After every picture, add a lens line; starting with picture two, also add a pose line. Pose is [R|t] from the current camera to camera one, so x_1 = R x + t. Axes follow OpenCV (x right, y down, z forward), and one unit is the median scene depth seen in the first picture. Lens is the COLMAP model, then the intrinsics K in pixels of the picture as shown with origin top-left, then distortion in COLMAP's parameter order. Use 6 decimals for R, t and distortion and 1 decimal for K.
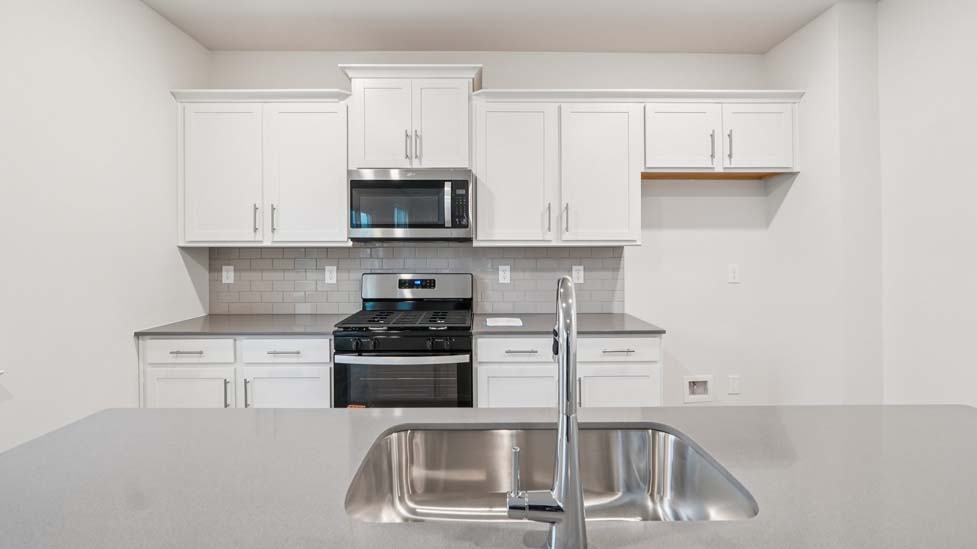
lens RADIAL K [[410.7, 0, 488.6], [0, 410.7, 240.9], [0, 0, 1]] dist [-0.007521, 0.001168]
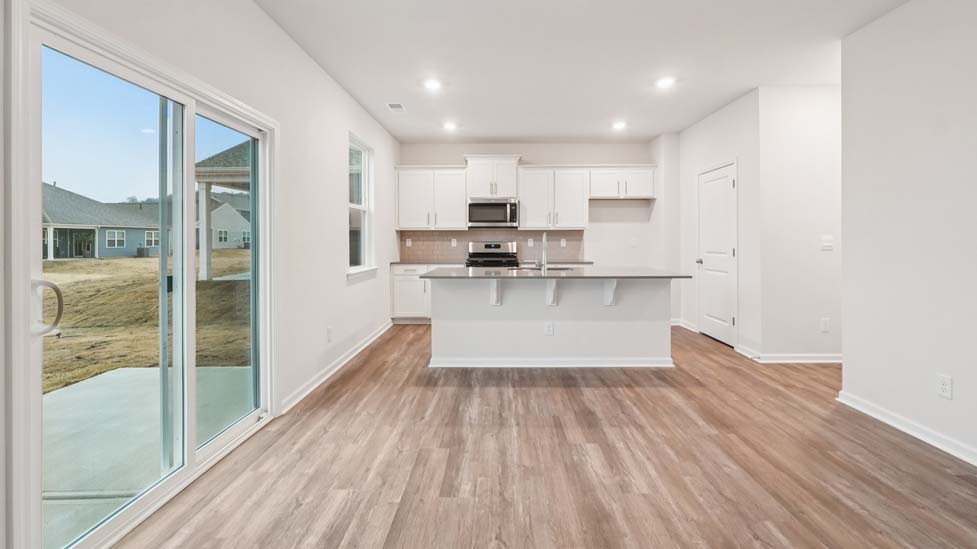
lens RADIAL K [[410.7, 0, 488.6], [0, 410.7, 240.9], [0, 0, 1]] dist [-0.007521, 0.001168]
pose [[0.999587, 0.000239, -0.028748, -0.139858], [0.000647, 0.999525, 0.030804, 0.003269], [0.028742, -0.030810, 0.999112, -1.395359]]
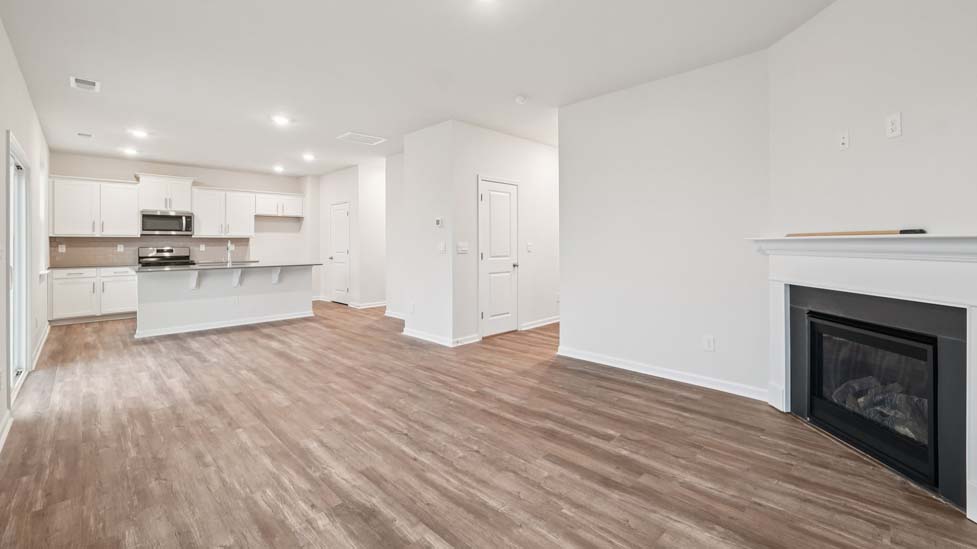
lens RADIAL K [[410.7, 0, 488.6], [0, 410.7, 240.9], [0, 0, 1]] dist [-0.007521, 0.001168]
pose [[0.711954, 0.003201, 0.702218, -0.591618], [-0.013945, 0.999857, 0.009581, -0.019874], [-0.702087, -0.016614, 0.711897, -2.631229]]
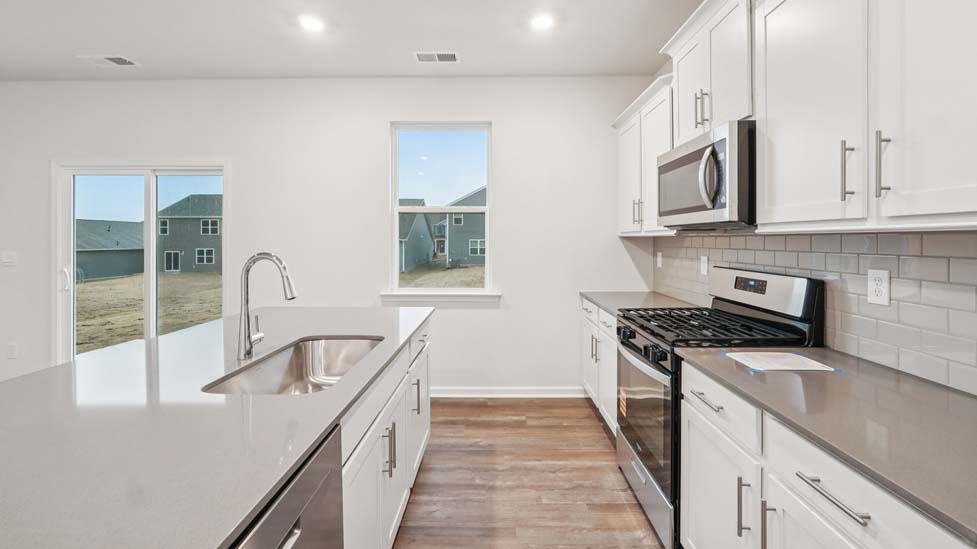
lens RADIAL K [[410.7, 0, 488.6], [0, 410.7, 240.9], [0, 0, 1]] dist [-0.007521, 0.001168]
pose [[-0.020815, 0.004669, -0.999772, 0.611081], [0.023880, 0.999706, 0.004171, 0.012334], [0.999498, -0.023788, -0.020920, 0.586850]]
